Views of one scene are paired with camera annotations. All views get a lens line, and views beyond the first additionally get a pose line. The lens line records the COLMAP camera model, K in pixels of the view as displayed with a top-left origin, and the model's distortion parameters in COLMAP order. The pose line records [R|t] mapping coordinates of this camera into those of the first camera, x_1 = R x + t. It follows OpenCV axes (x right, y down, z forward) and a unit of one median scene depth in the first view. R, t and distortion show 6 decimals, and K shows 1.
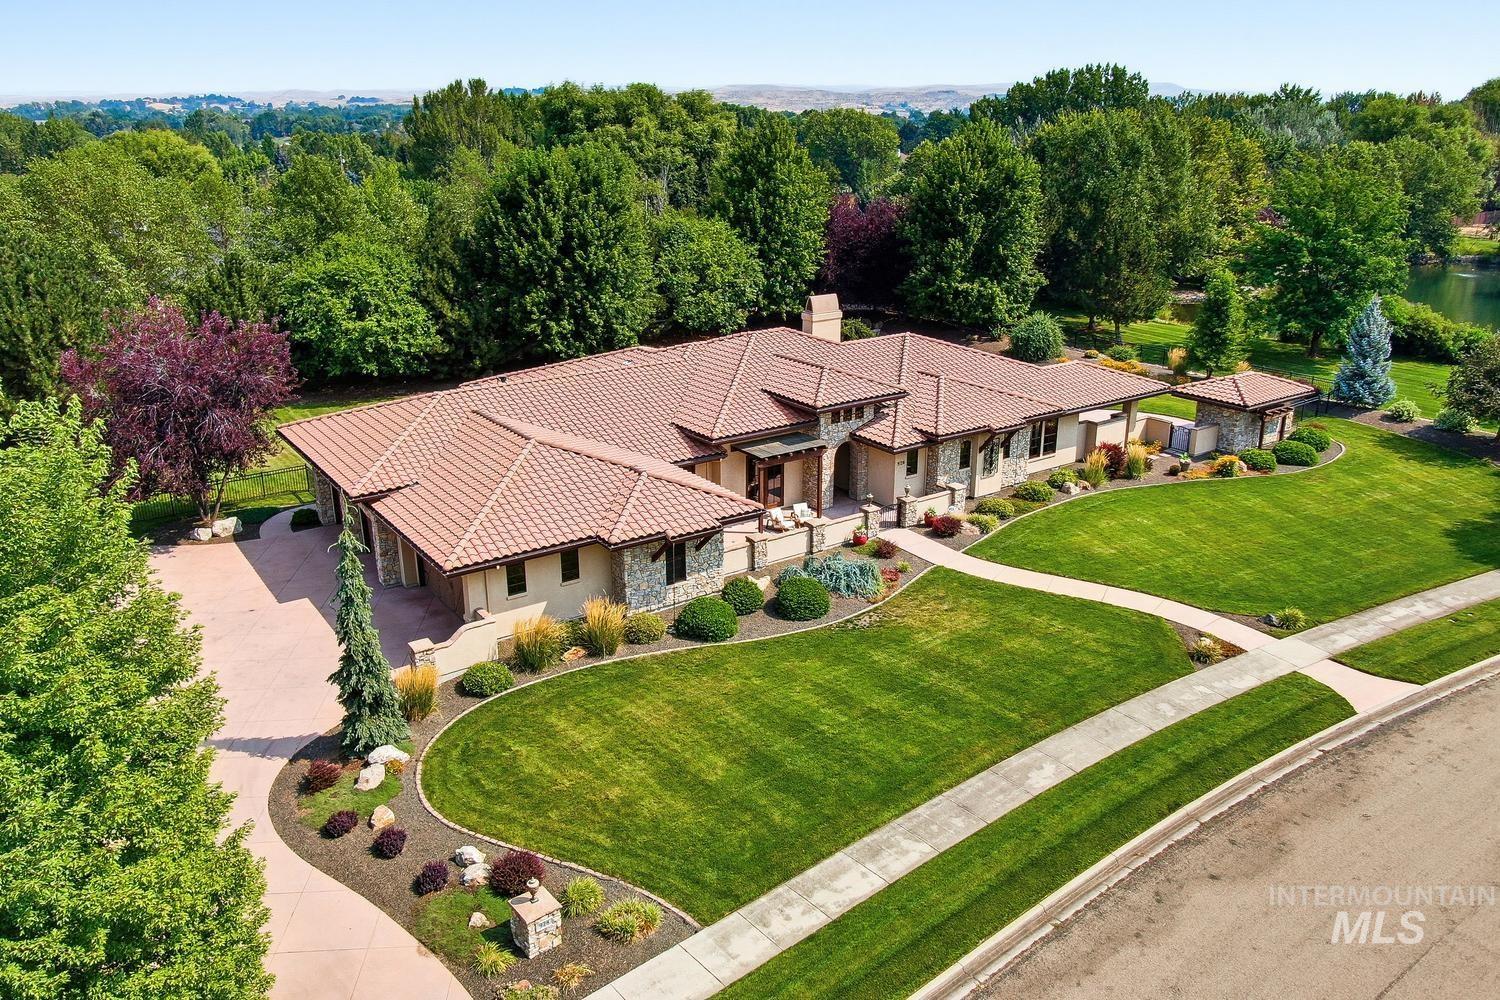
lens RADIAL K [[1092.4, 0, 750.0], [0, 1092.4, 500.0], [0, 0, 1]] dist [-0.012918, -0.000838]
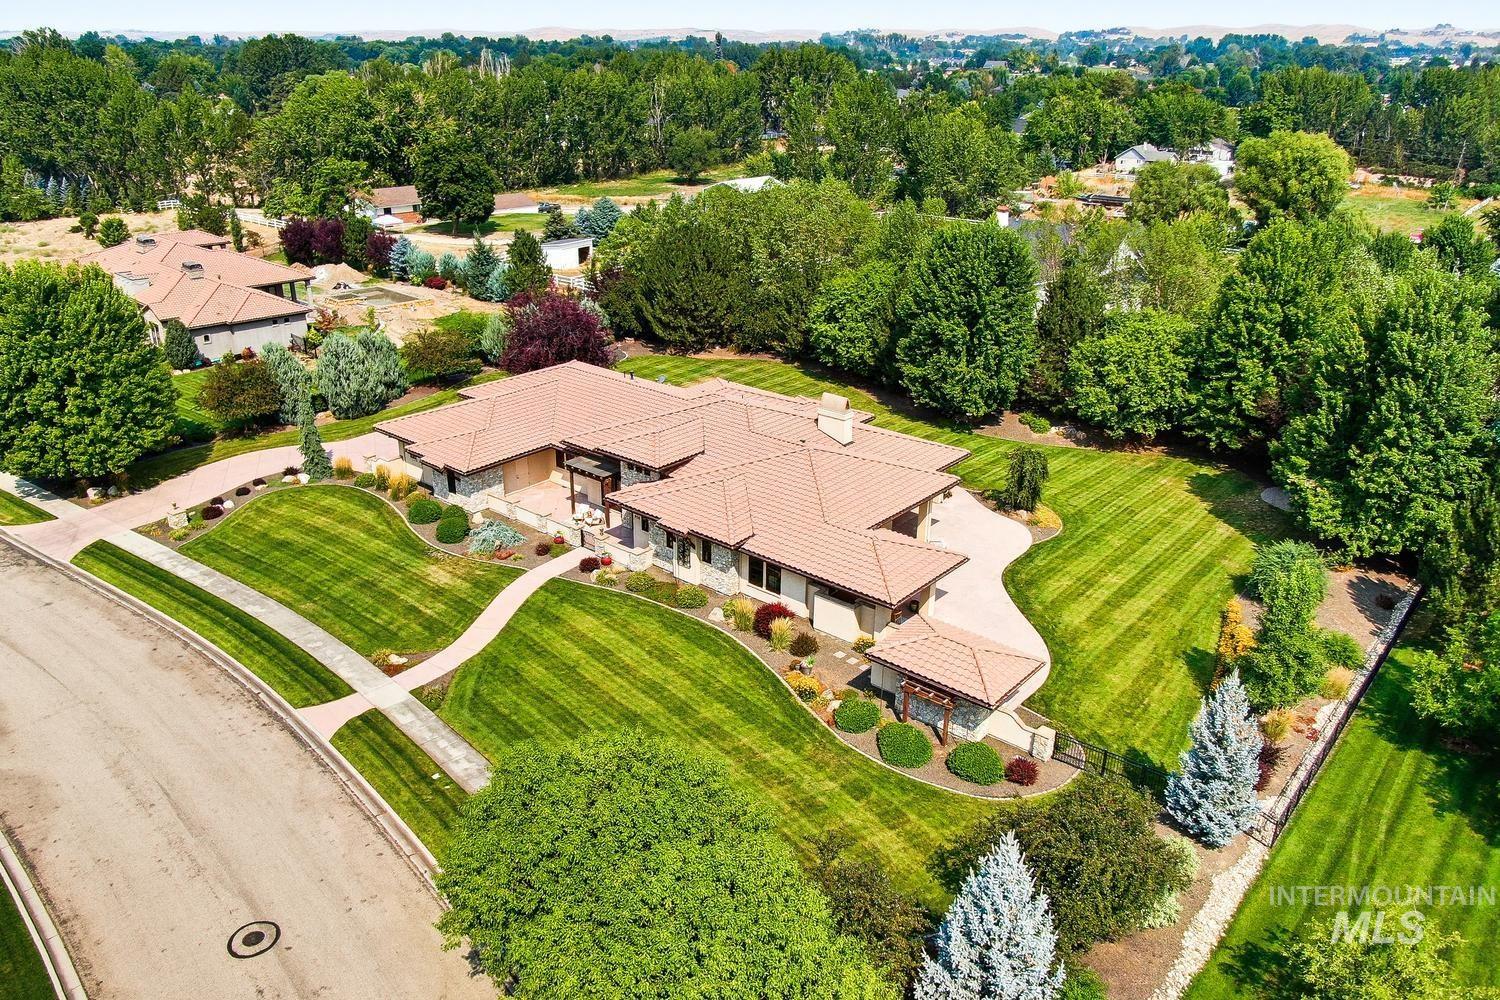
lens RADIAL K [[1092.4, 0, 750.0], [0, 1092.4, 500.0], [0, 0, 1]] dist [-0.012918, -0.000838]
pose [[0.248774, 0.378636, -0.891486, 0.943354], [-0.327593, 0.899070, 0.290440, -0.337685], [0.911479, 0.219791, 0.347704, 0.484691]]
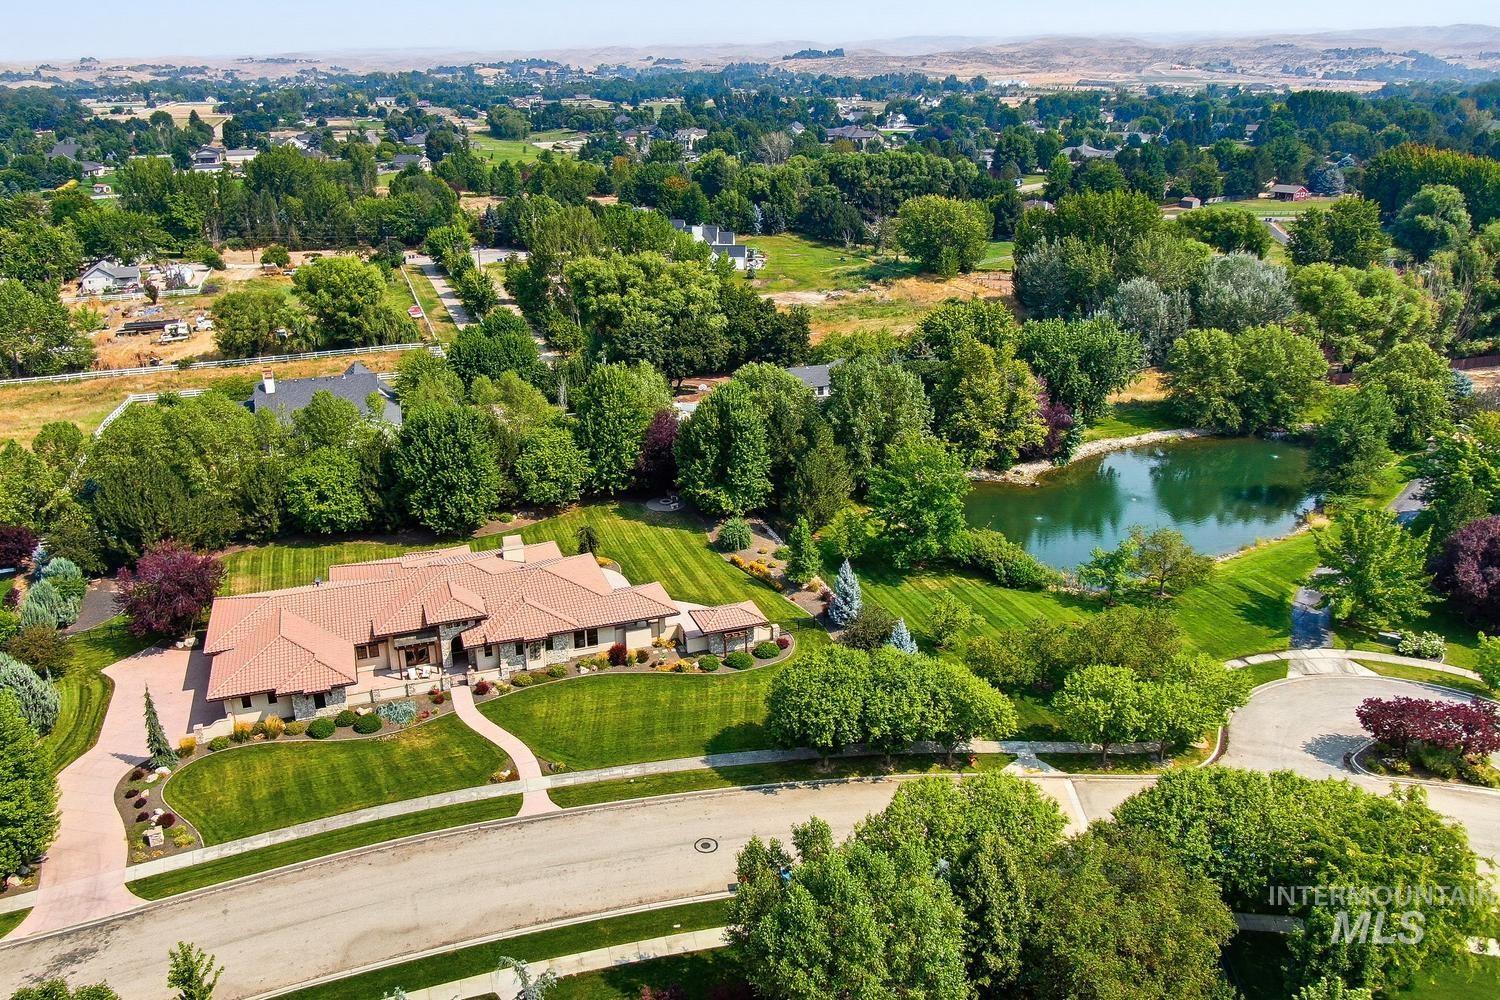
lens RADIAL K [[1115.1, 0, 728.1], [0, 1115.1, 503.6], [0, 0, 1]] dist [-0.013166, -0.005677]
pose [[0.959734, 0.094759, -0.264446, 0.780606], [-0.084306, 0.995153, 0.050627, -0.318500], [0.267962, -0.026294, 0.963071, -0.593993]]
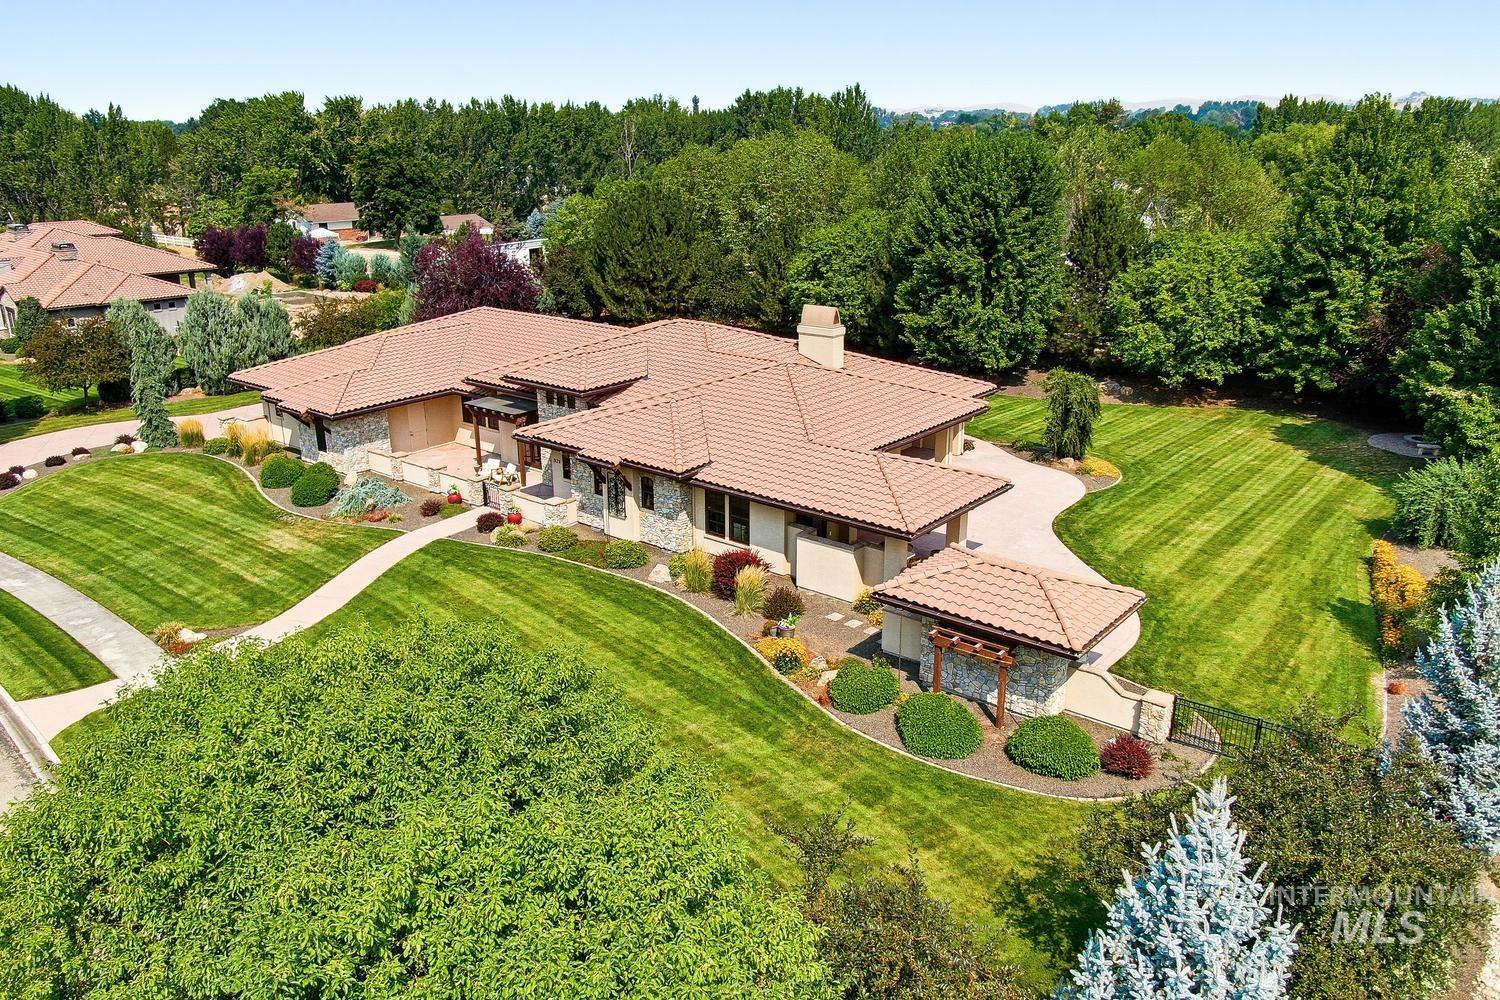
lens RADIAL K [[1118.5, 0, 753.9], [0, 1118.5, 504.5], [0, 0, 1]] dist [-0.015155, 0.006298]
pose [[0.268443, 0.310921, -0.911738, 0.781181], [-0.313810, 0.923074, 0.222392, -0.193746], [0.910748, 0.226413, 0.345363, 0.599079]]
